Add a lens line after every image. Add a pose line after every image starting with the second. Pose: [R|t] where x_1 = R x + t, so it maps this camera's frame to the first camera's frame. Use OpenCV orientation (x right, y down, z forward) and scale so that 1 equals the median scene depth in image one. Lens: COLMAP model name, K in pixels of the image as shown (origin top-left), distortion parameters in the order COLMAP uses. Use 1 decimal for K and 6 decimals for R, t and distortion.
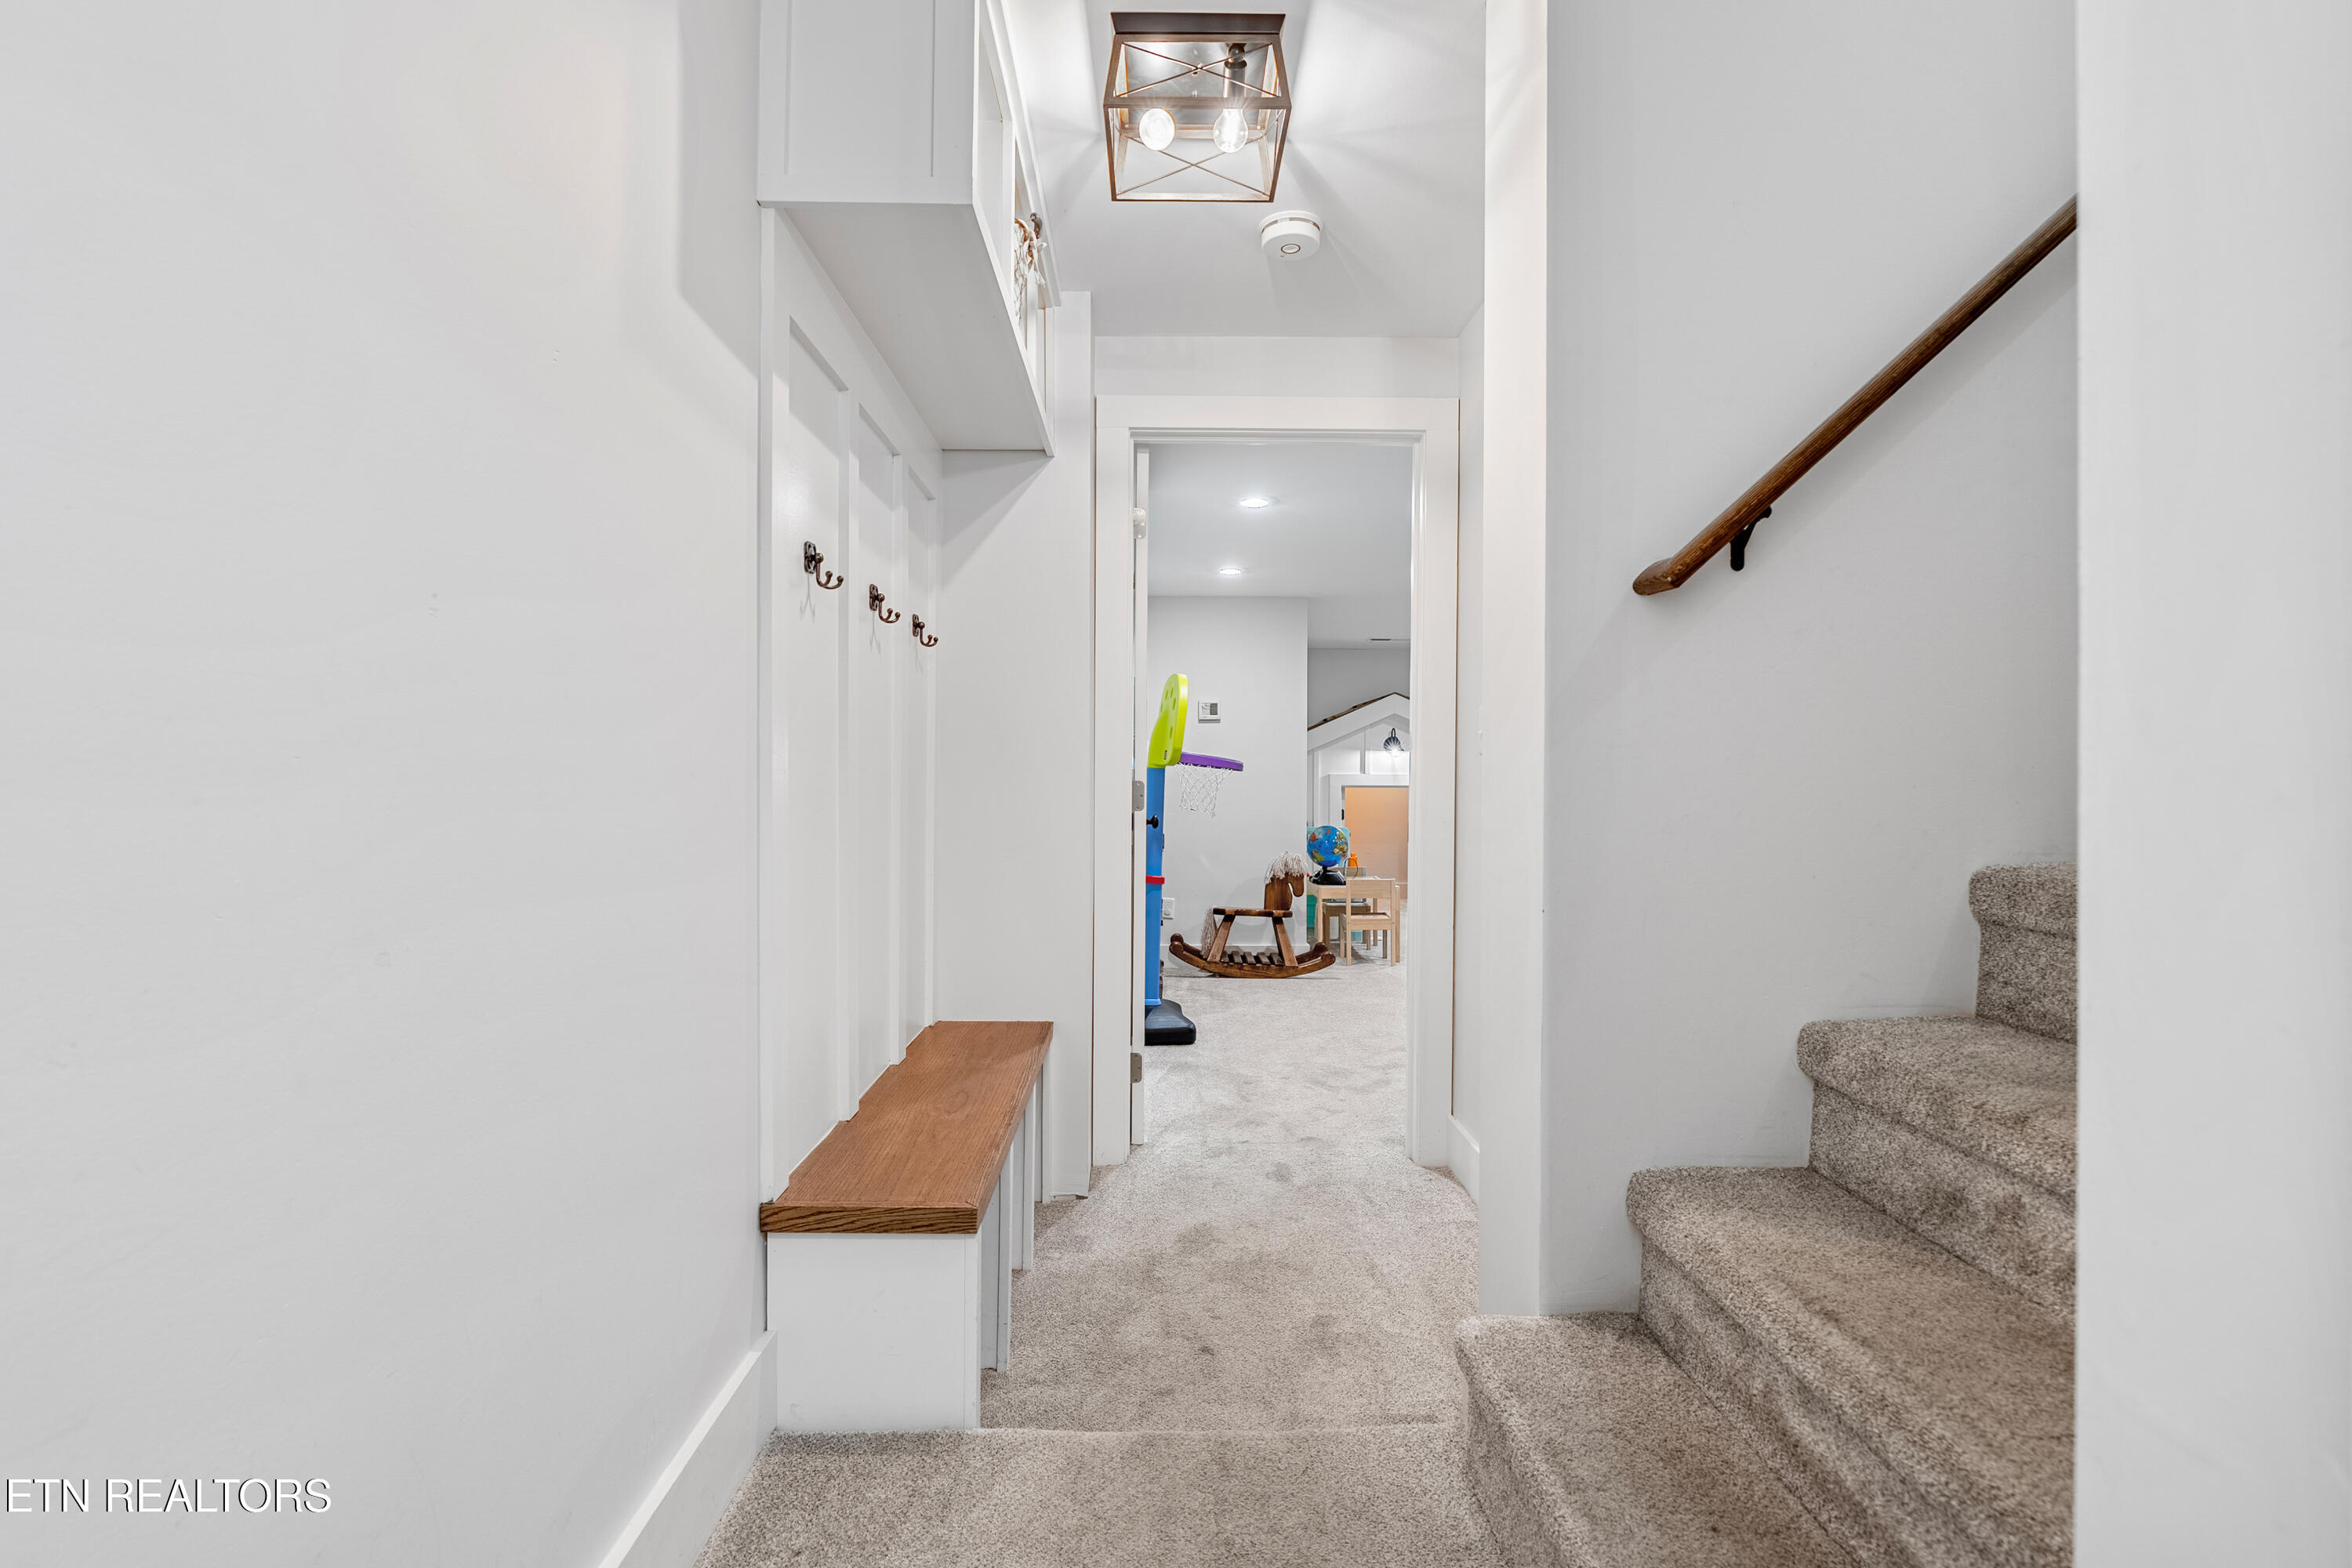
lens RADIAL K [[1072.9, 0, 1171.5], [0, 1072.9, 785.4], [0, 0, 1]] dist [-0.004413, -0.000317]
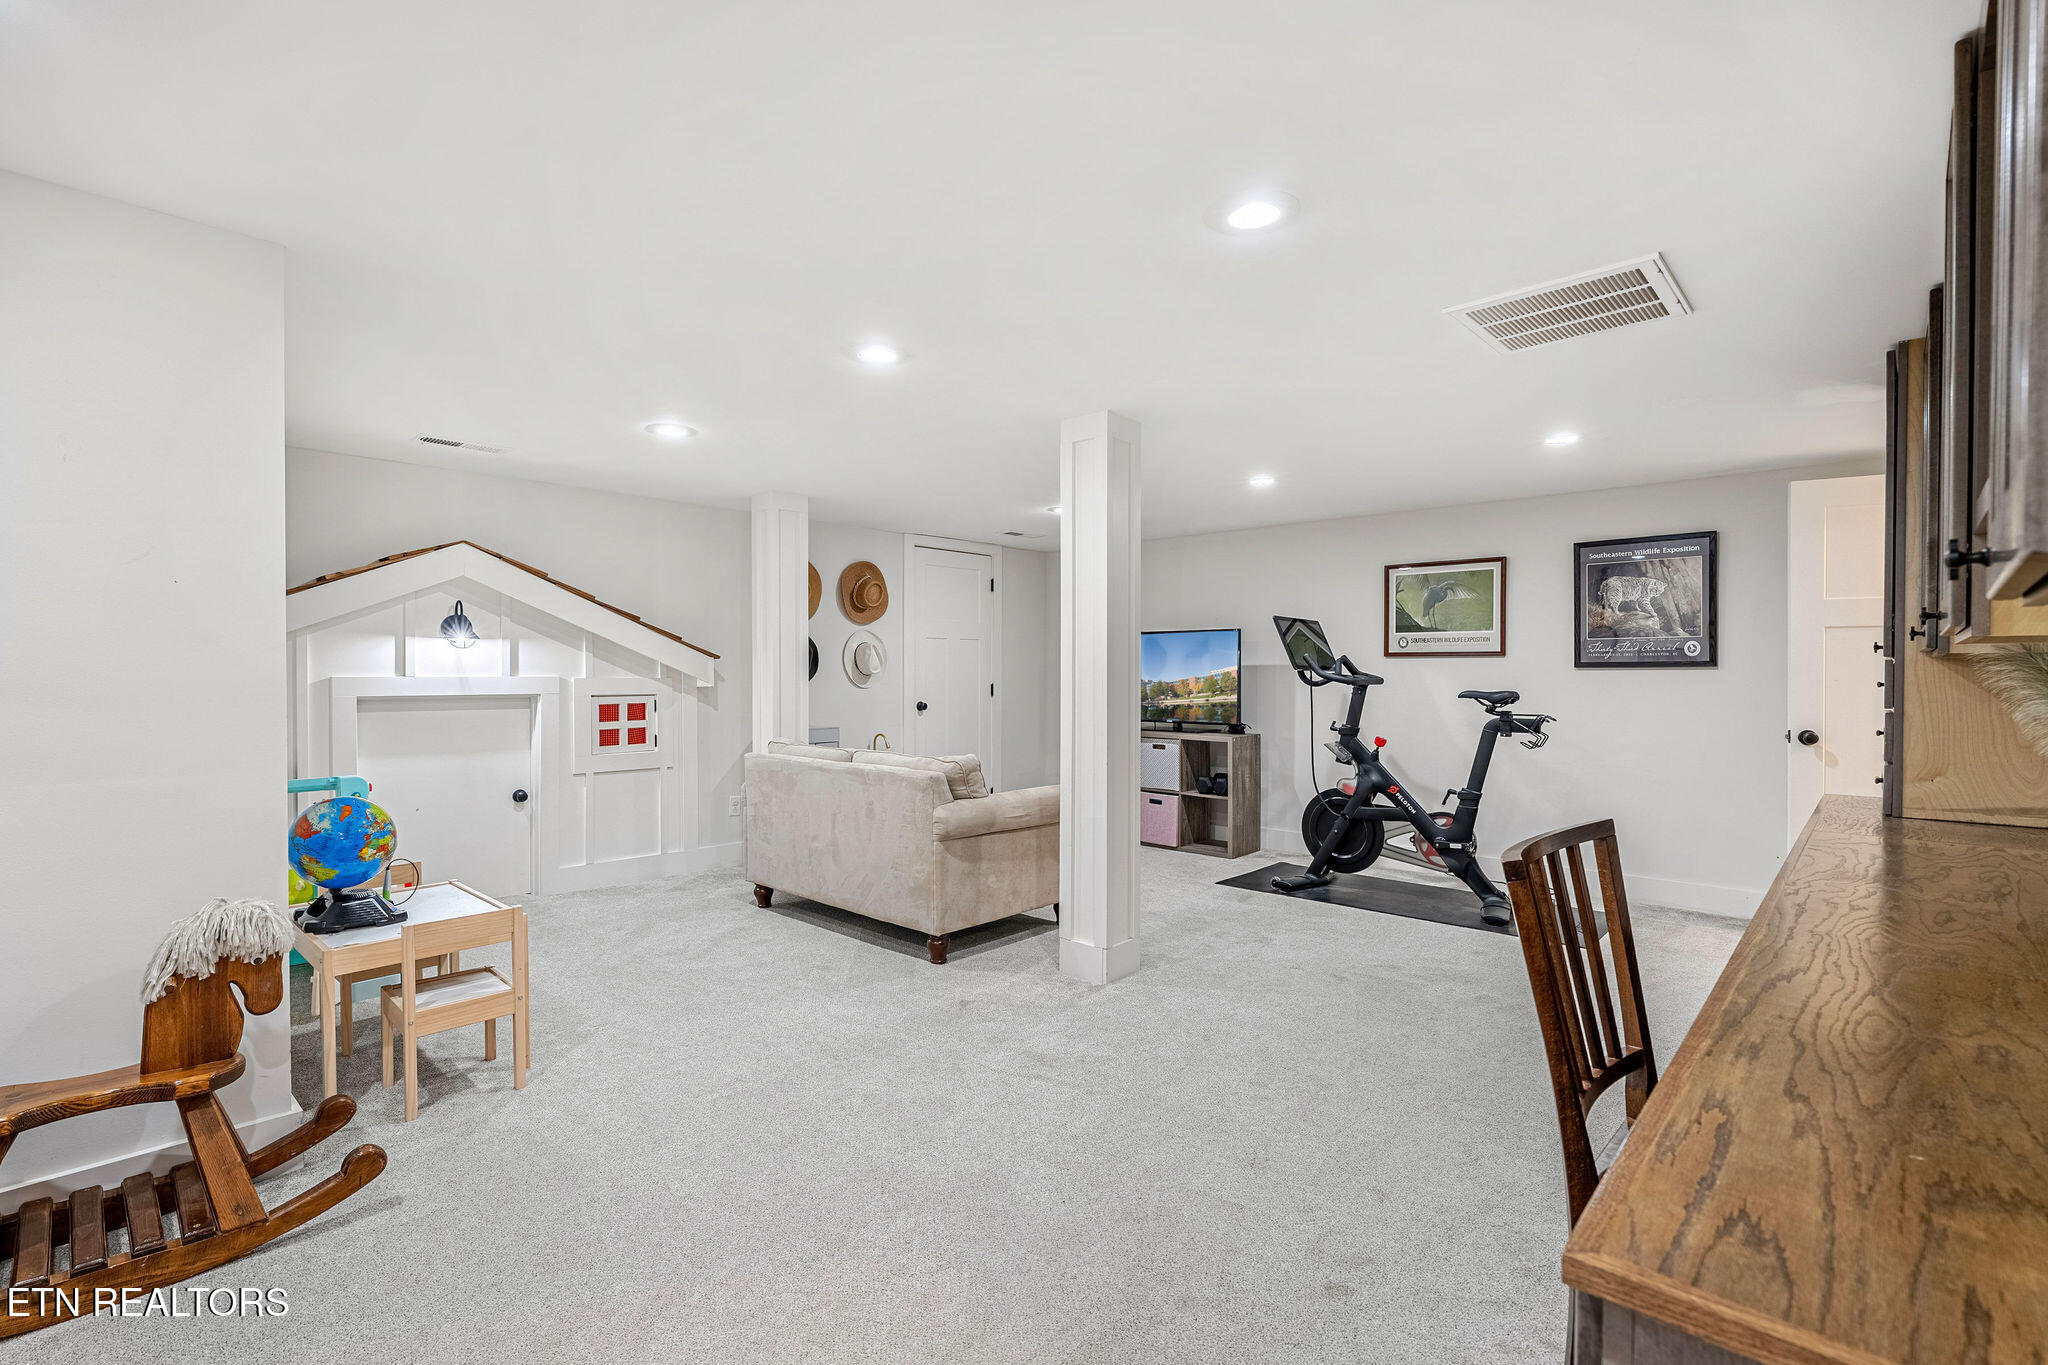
lens RADIAL K [[934.3, 0, 1020.1], [0, 934.3, 683.8], [0, 0, 1]] dist [-0.004413, -0.000317]
pose [[0.695672, -0.012543, 0.718250, 0.063240], [0.008133, 0.999921, 0.009584, -0.011603], [-0.718314, -0.000826, 0.695719, 0.527666]]
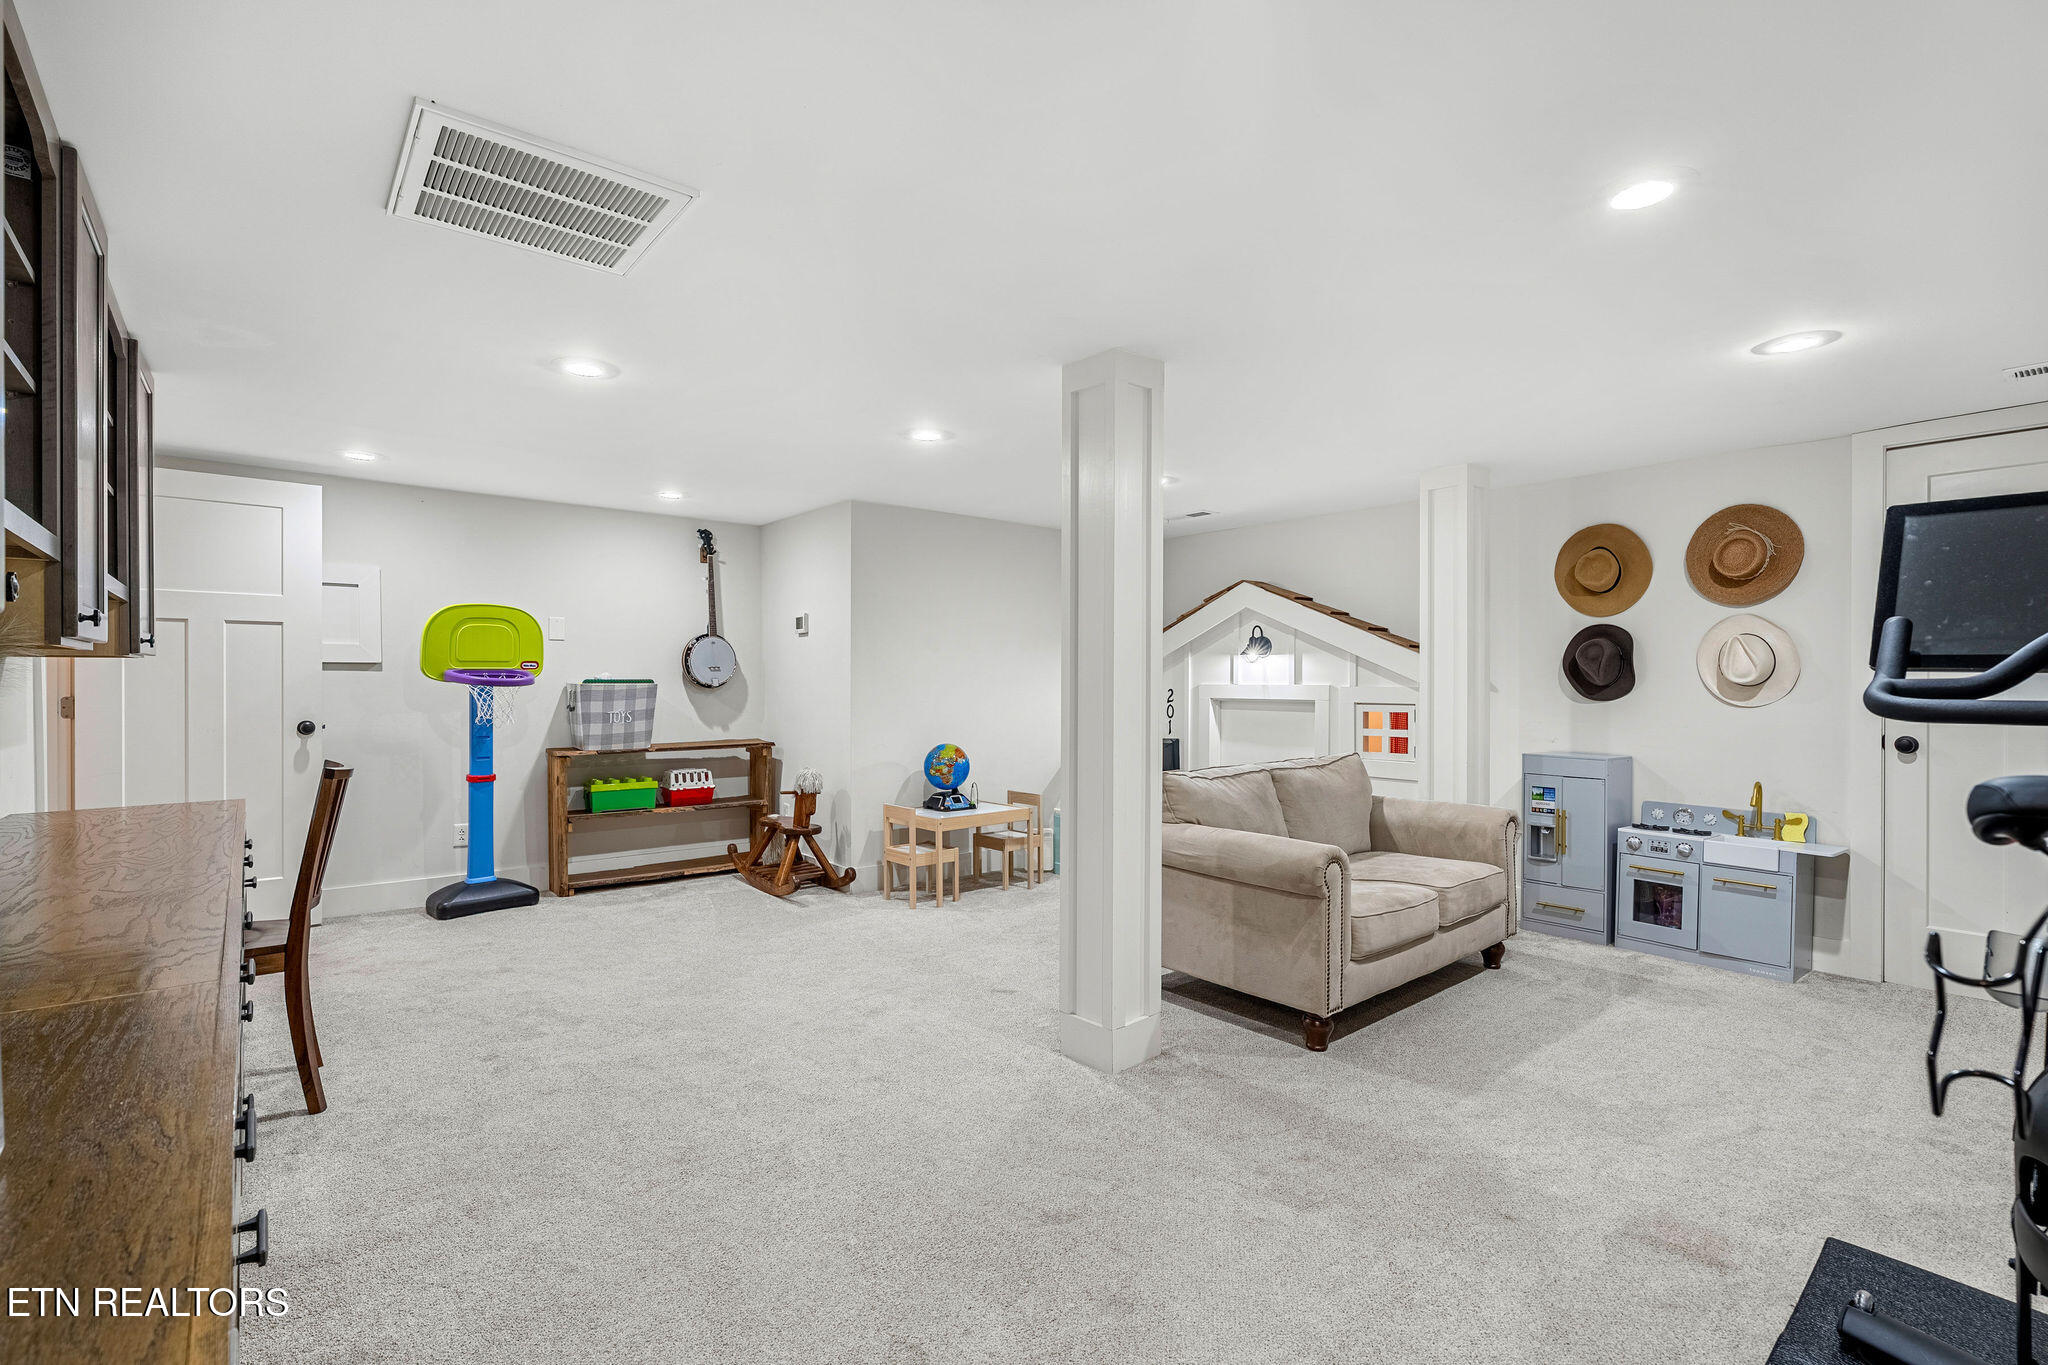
lens RADIAL K [[934.3, 0, 1020.1], [0, 934.3, 683.8], [0, 0, 1]] dist [-0.004413, -0.000317]
pose [[0.627416, 0.000459, -0.778684, 0.805733], [-0.005233, 0.999980, -0.003628, -0.009833], [0.778666, 0.006351, 0.627406, 0.567171]]
